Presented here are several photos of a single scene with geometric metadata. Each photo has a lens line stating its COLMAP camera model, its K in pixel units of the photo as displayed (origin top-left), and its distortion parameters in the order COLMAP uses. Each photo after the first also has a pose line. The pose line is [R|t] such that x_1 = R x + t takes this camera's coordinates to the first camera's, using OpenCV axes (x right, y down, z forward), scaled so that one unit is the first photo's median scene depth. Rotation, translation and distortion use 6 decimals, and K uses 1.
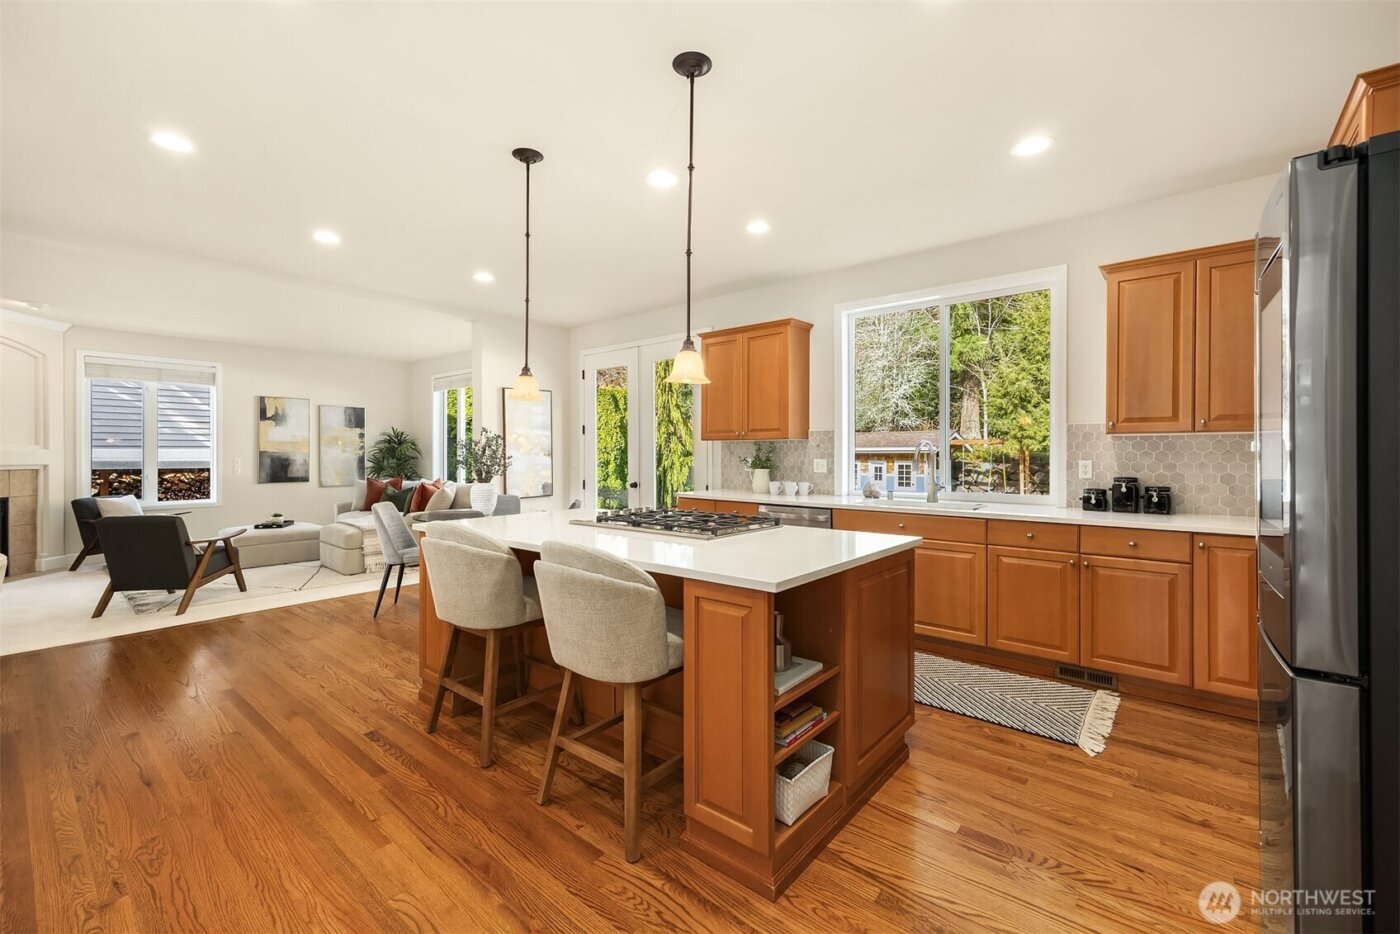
lens RADIAL K [[568.3, 0, 707.0], [0, 568.3, 445.7], [0, 0, 1]] dist [-0.001988, -0.000166]
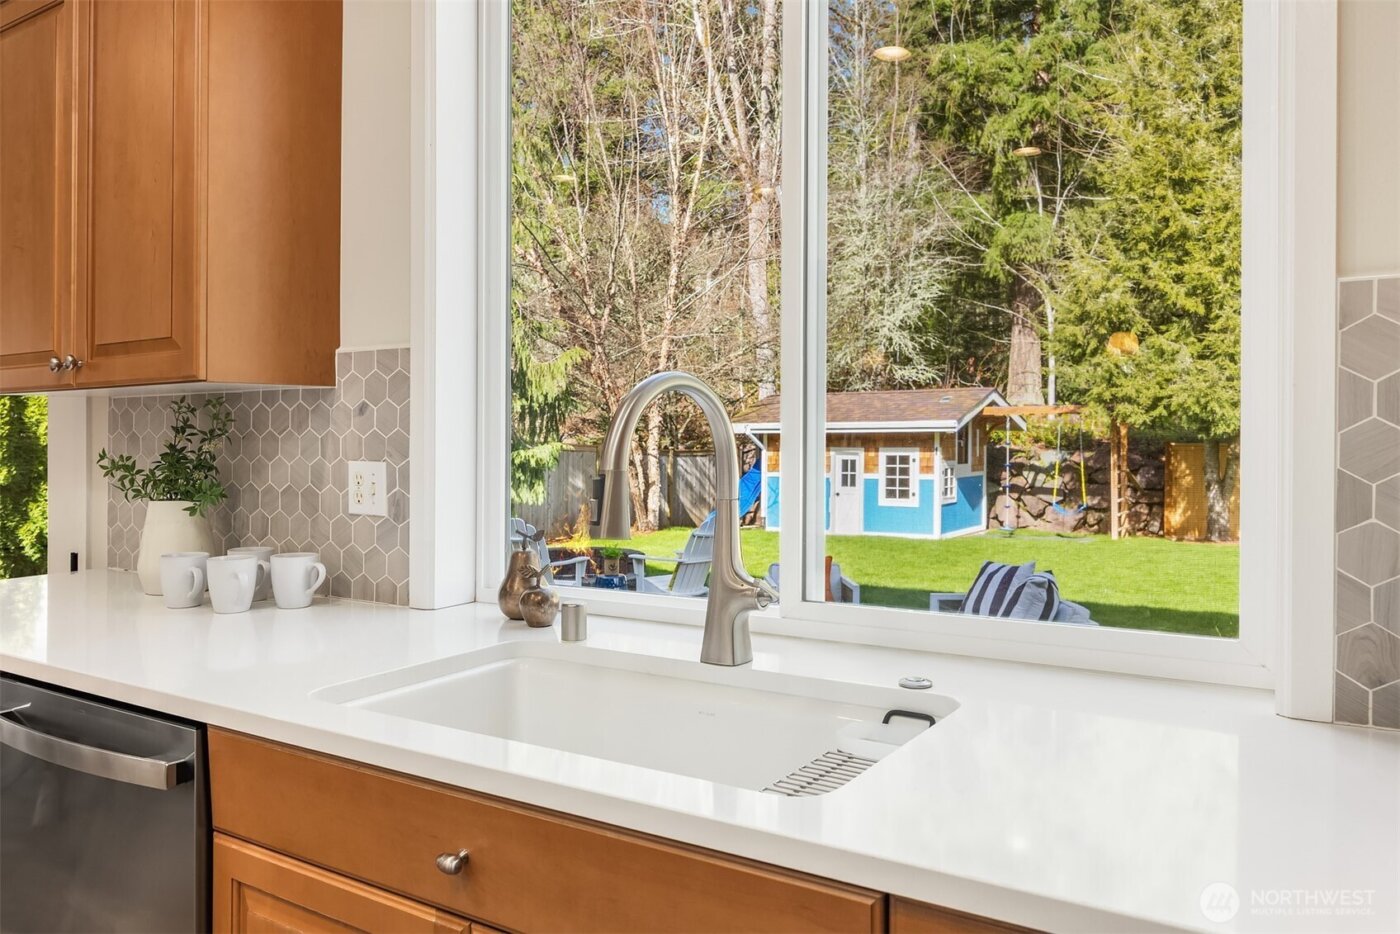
lens RADIAL K [[1057.6, 0, 700.7], [0, 1057.6, 424.6], [0, 0, 1]] dist [0.003850, 0.001059]
pose [[0.991262, -0.004409, 0.131833, 0.053381], [0.003856, 0.999983, 0.004447, 0.000887], [-0.131850, -0.003900, 0.991262, 0.092338]]
